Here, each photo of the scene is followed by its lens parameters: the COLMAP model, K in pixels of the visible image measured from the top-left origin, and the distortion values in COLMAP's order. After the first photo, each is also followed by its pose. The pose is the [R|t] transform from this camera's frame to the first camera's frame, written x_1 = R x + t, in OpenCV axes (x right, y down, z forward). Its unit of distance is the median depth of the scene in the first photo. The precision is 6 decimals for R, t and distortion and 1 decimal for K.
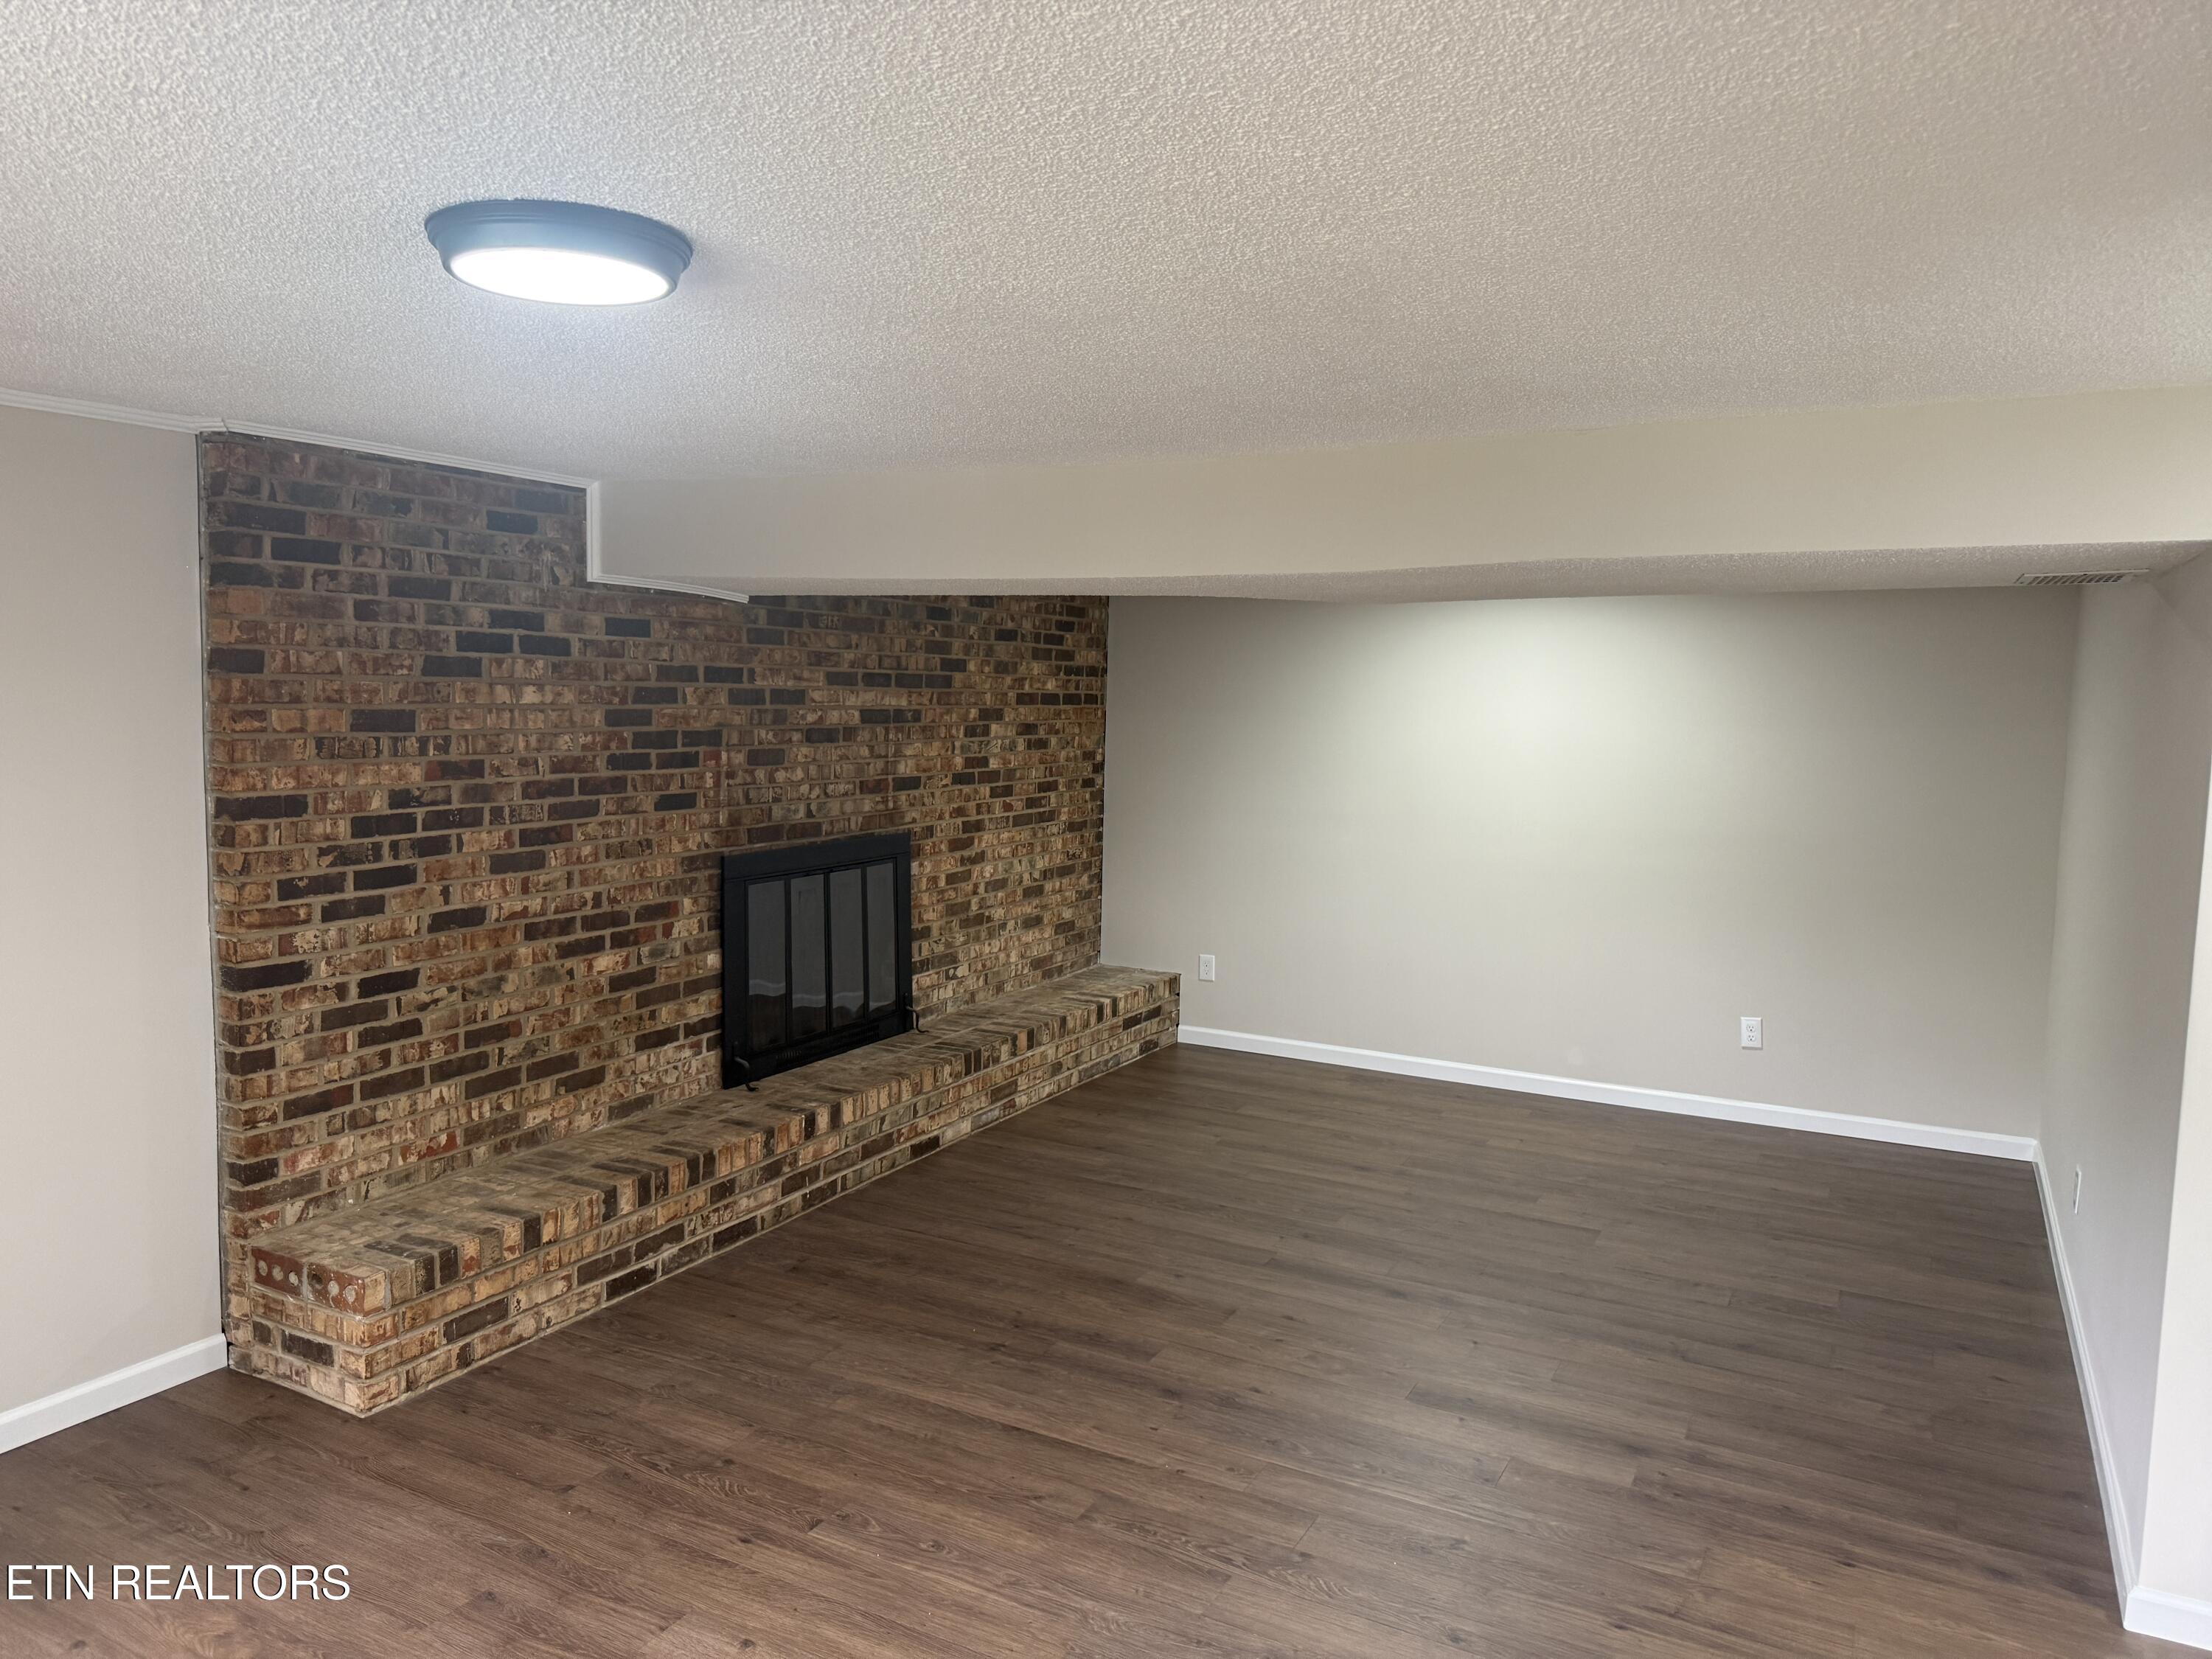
lens RADIAL K [[1604.8, 0, 1106.0], [0, 1604.8, 829.5], [0, 0, 1]] dist [0.045064, -0.074840]
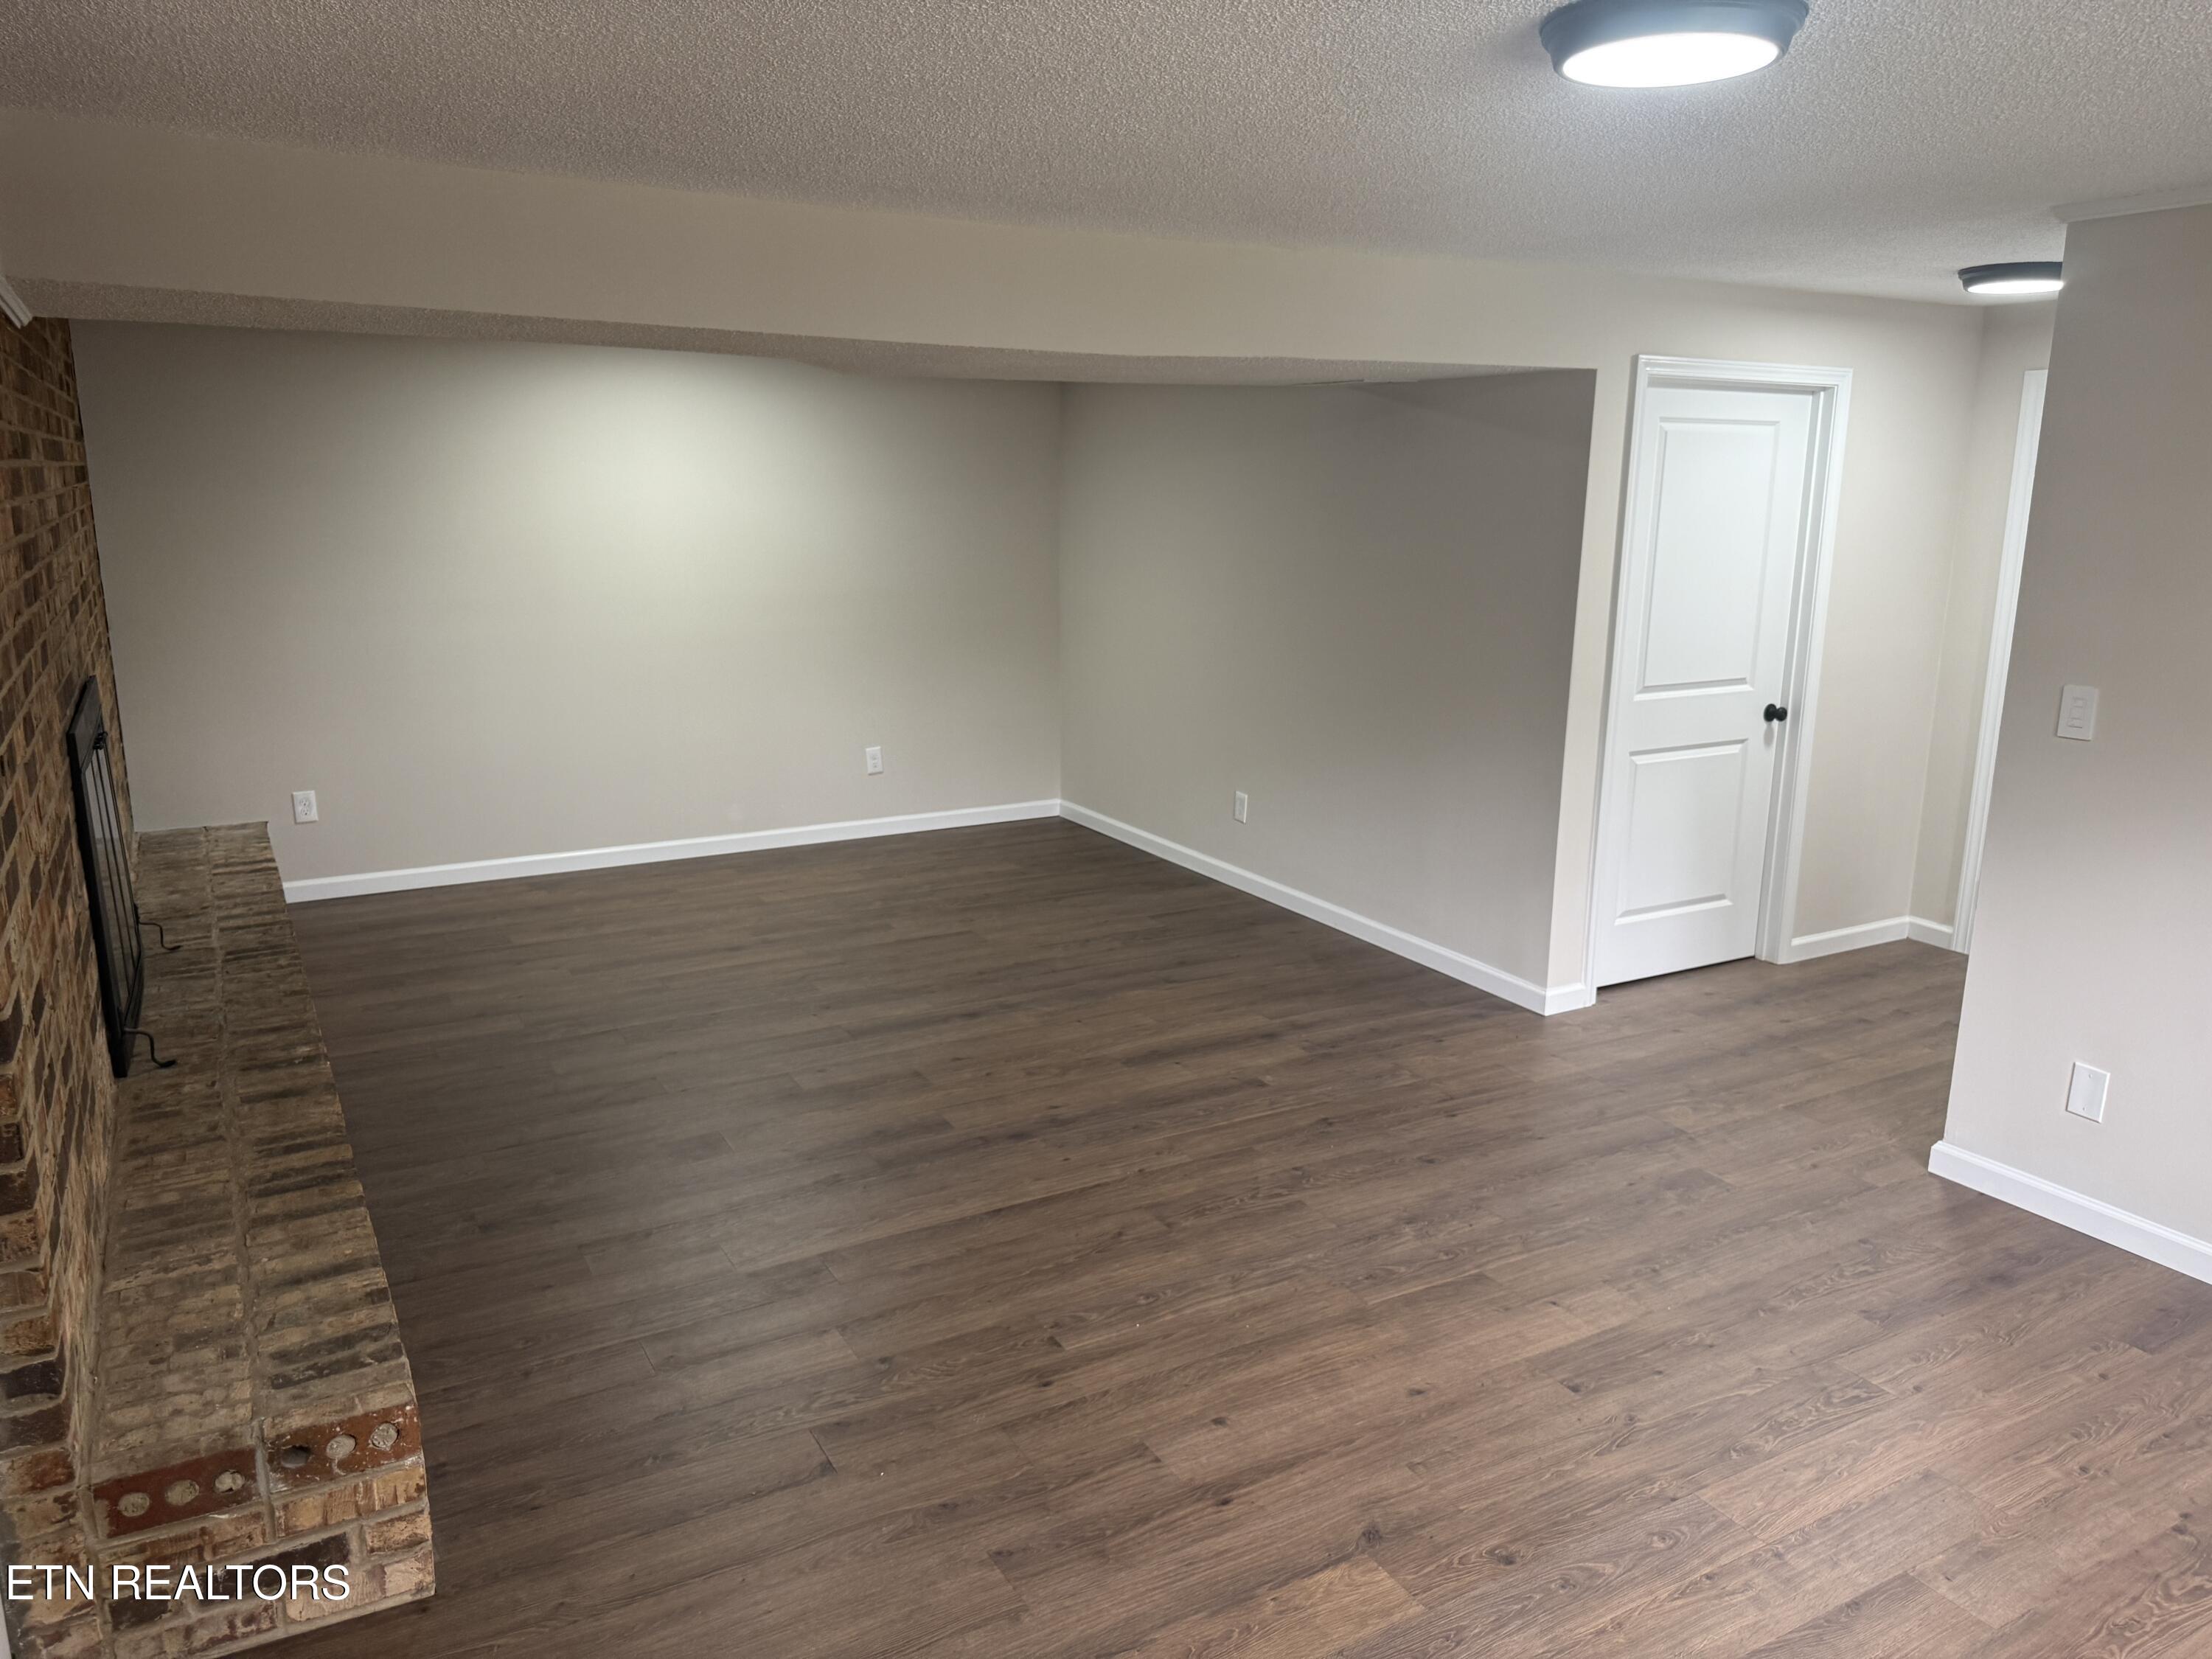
lens RADIAL K [[1540.4, 0, 1134.0], [0, 1540.4, 827.1], [0, 0, 1]] dist [0.050957, -0.058501]
pose [[0.519818, -0.206002, 0.829067, -0.623412], [0.082202, 0.978048, 0.191480, -0.037536], [-0.850313, -0.031384, 0.525341, 0.338683]]
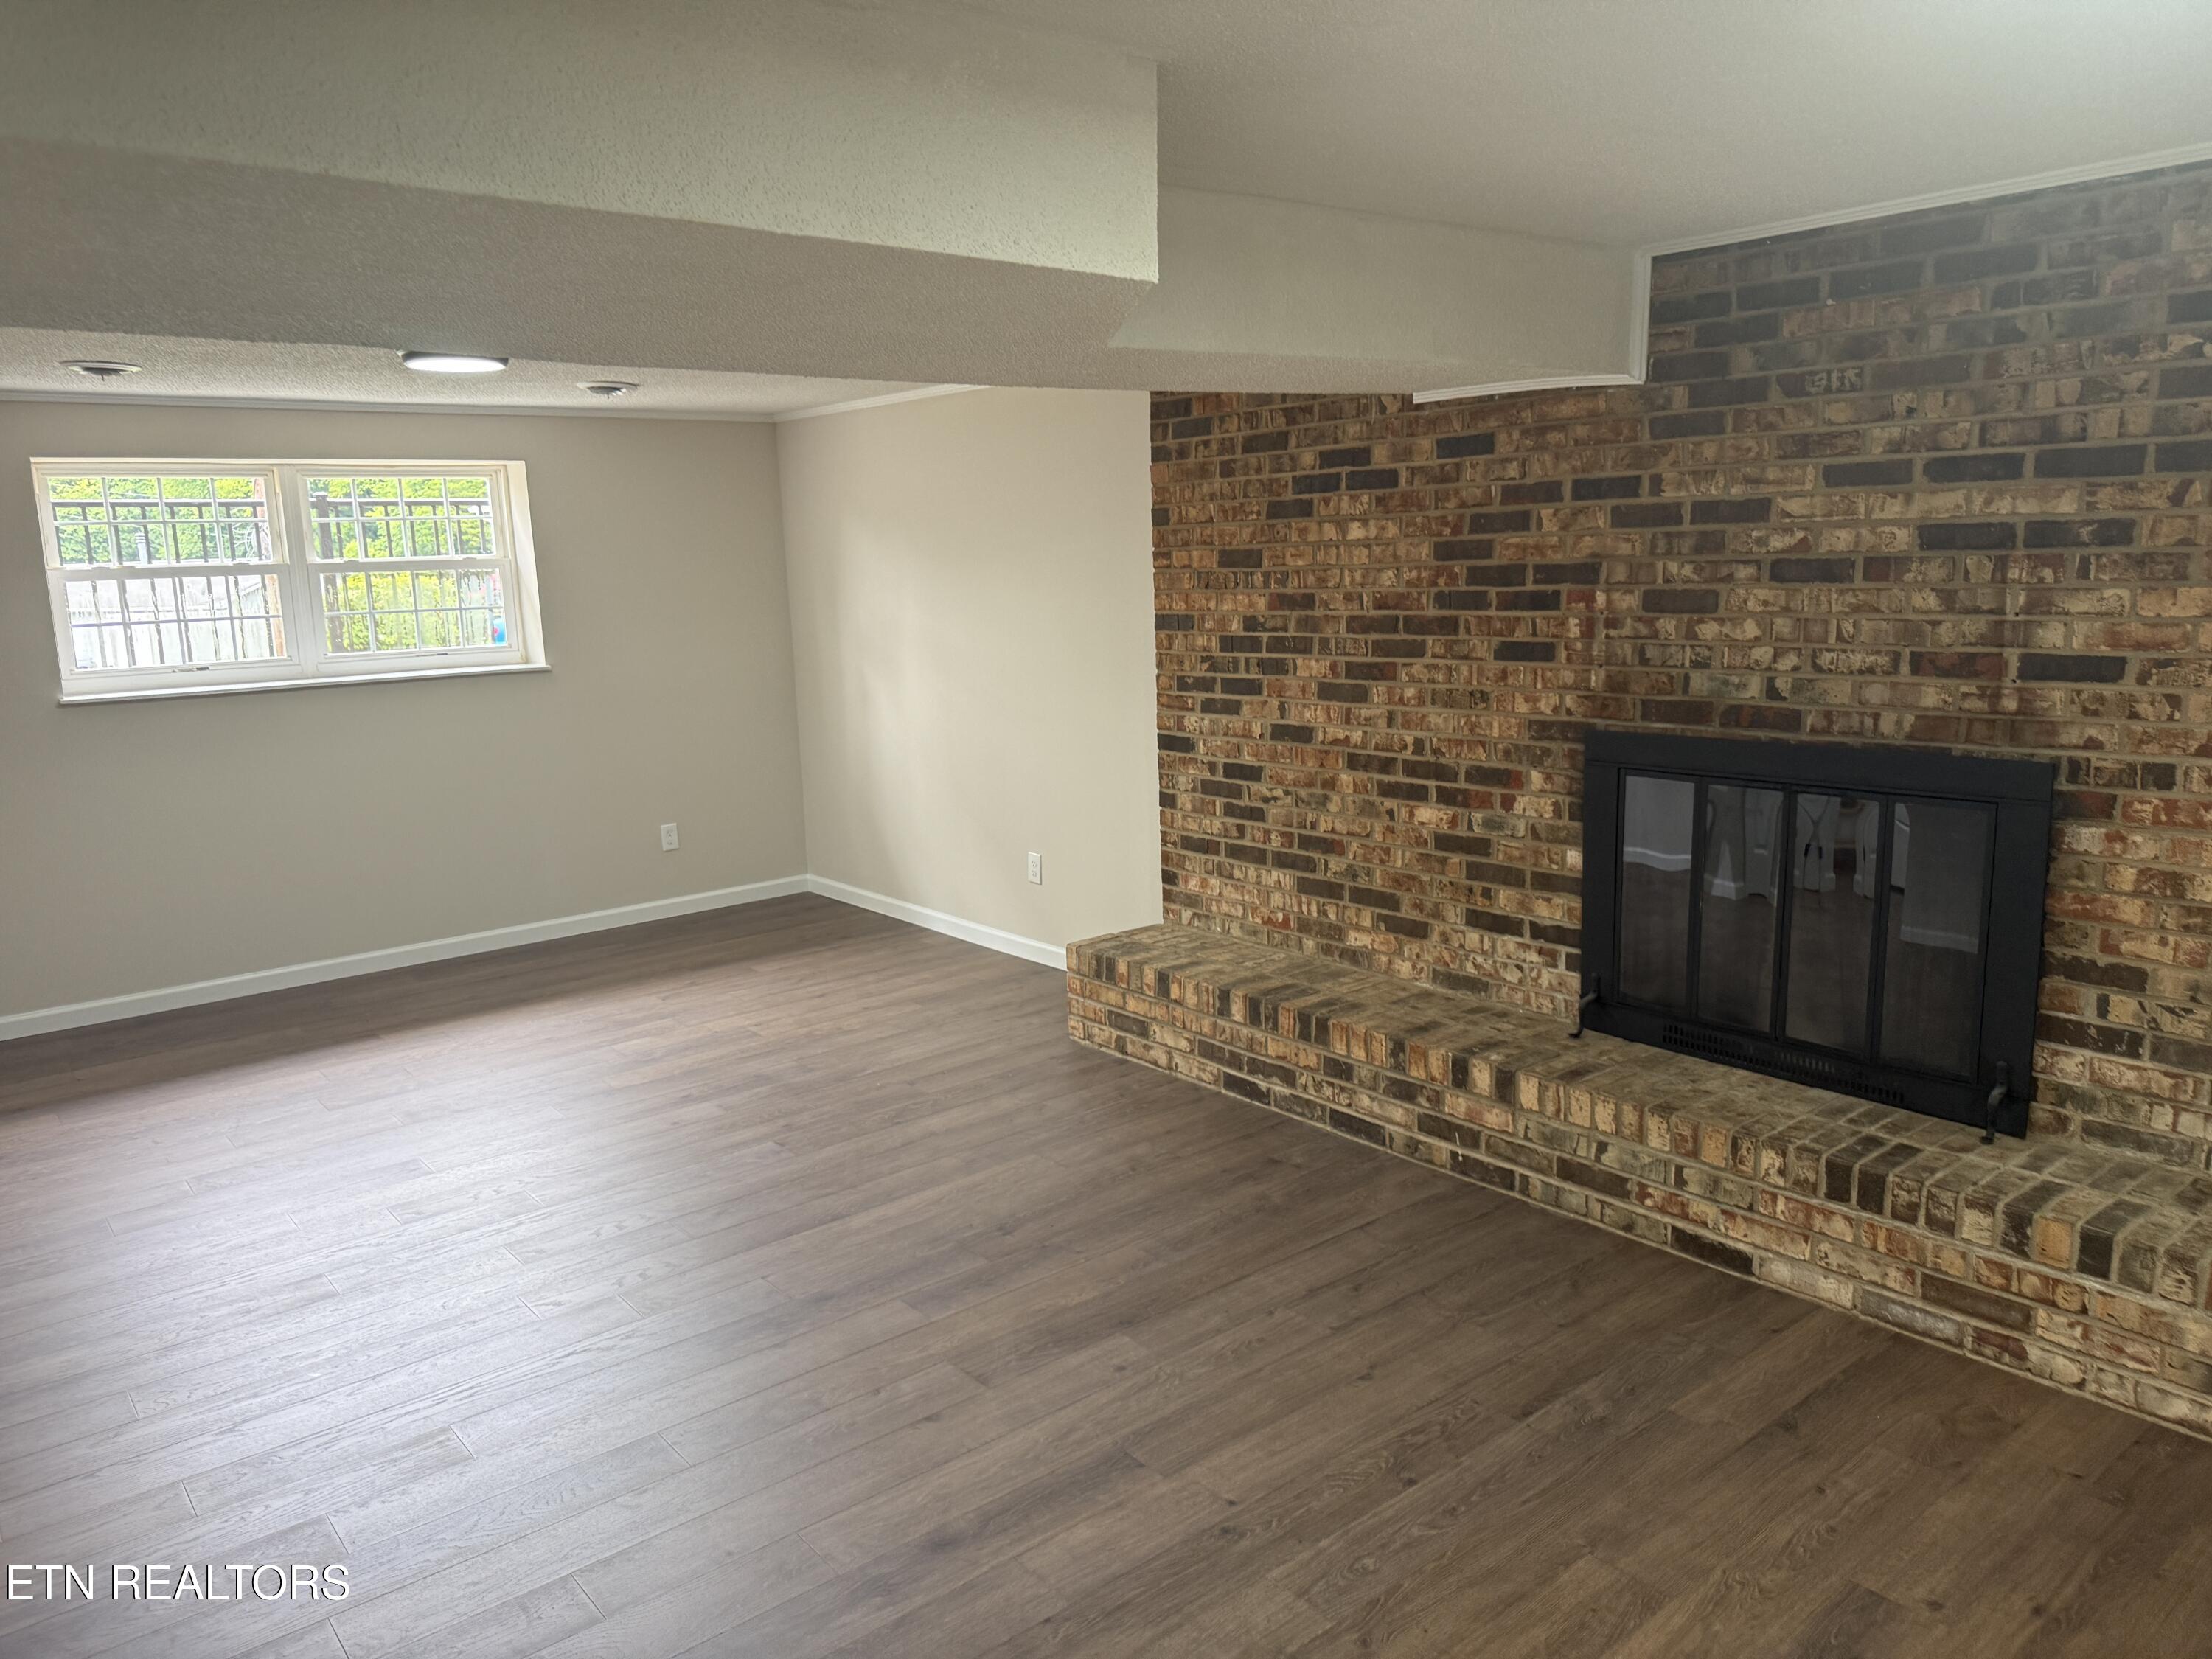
lens RADIAL K [[1528.6, 0, 1031.5], [0, 1528.6, 819.6], [0, 0, 1]] dist [0.161626, -0.240394]
pose [[-0.432292, 0.147343, -0.889614, 0.622023], [-0.055741, 0.980307, 0.189451, -0.076452], [0.900009, 0.131486, -0.415566, 1.222606]]
